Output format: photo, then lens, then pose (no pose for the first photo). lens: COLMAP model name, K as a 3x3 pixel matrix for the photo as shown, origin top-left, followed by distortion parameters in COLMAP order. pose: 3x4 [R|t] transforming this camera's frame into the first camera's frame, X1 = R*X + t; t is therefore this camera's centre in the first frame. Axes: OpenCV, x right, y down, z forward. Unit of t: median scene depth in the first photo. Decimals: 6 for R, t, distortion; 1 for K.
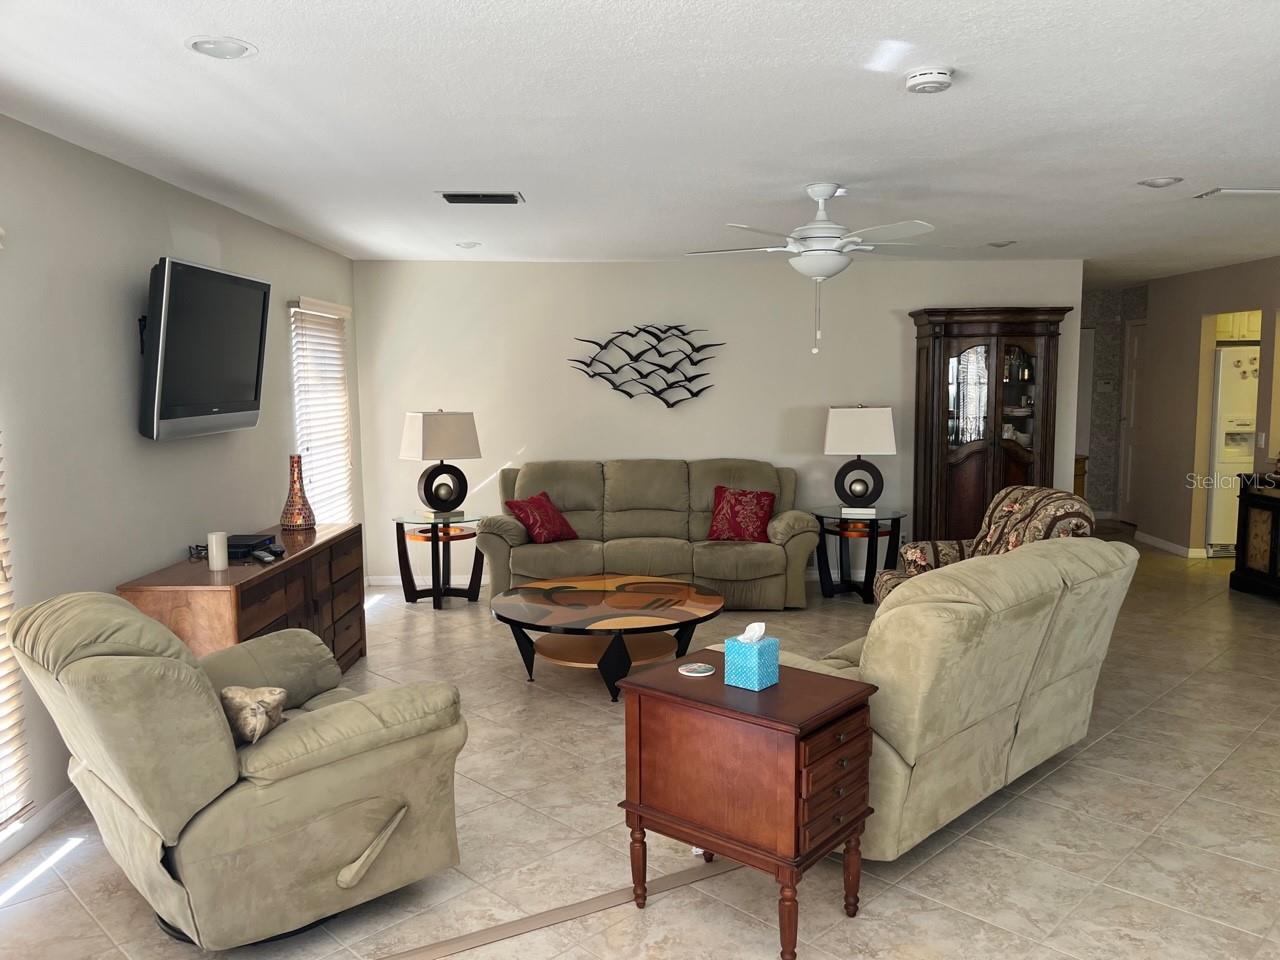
lens RADIAL K [[974.1, 0, 642.6], [0, 974.1, 481.2], [0, 0, 1]] dist [0.039059, -0.041162]
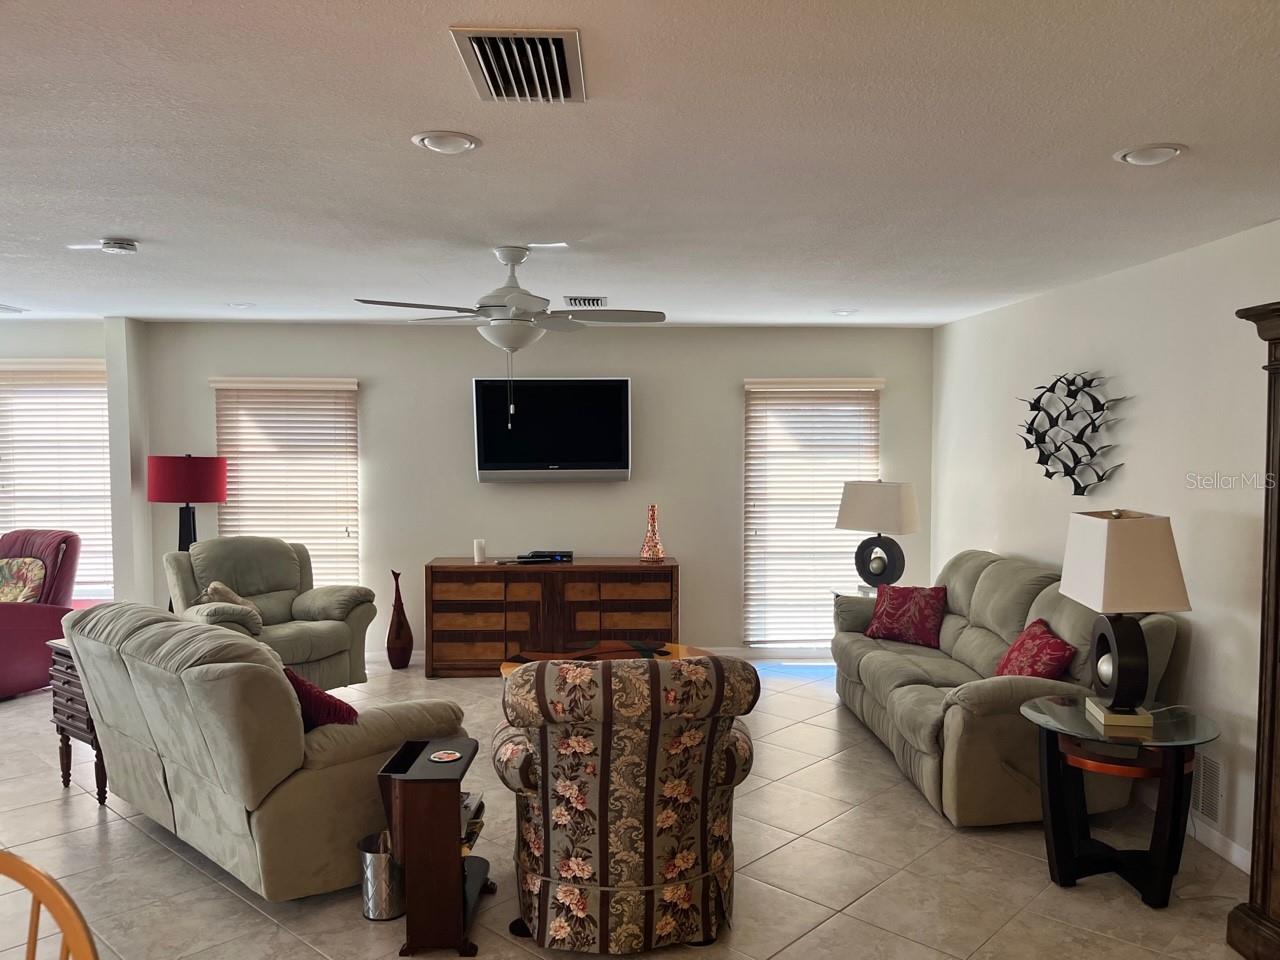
lens RADIAL K [[974.1, 0, 646.0], [0, 974.1, 480.8], [0, 0, 1]] dist [0.039059, -0.041162]
pose [[0.023033, 0.043898, -0.998770, 0.736993], [-0.106783, 0.993428, 0.041200, -0.086378], [0.994016, 0.105703, 0.027569, 0.739726]]
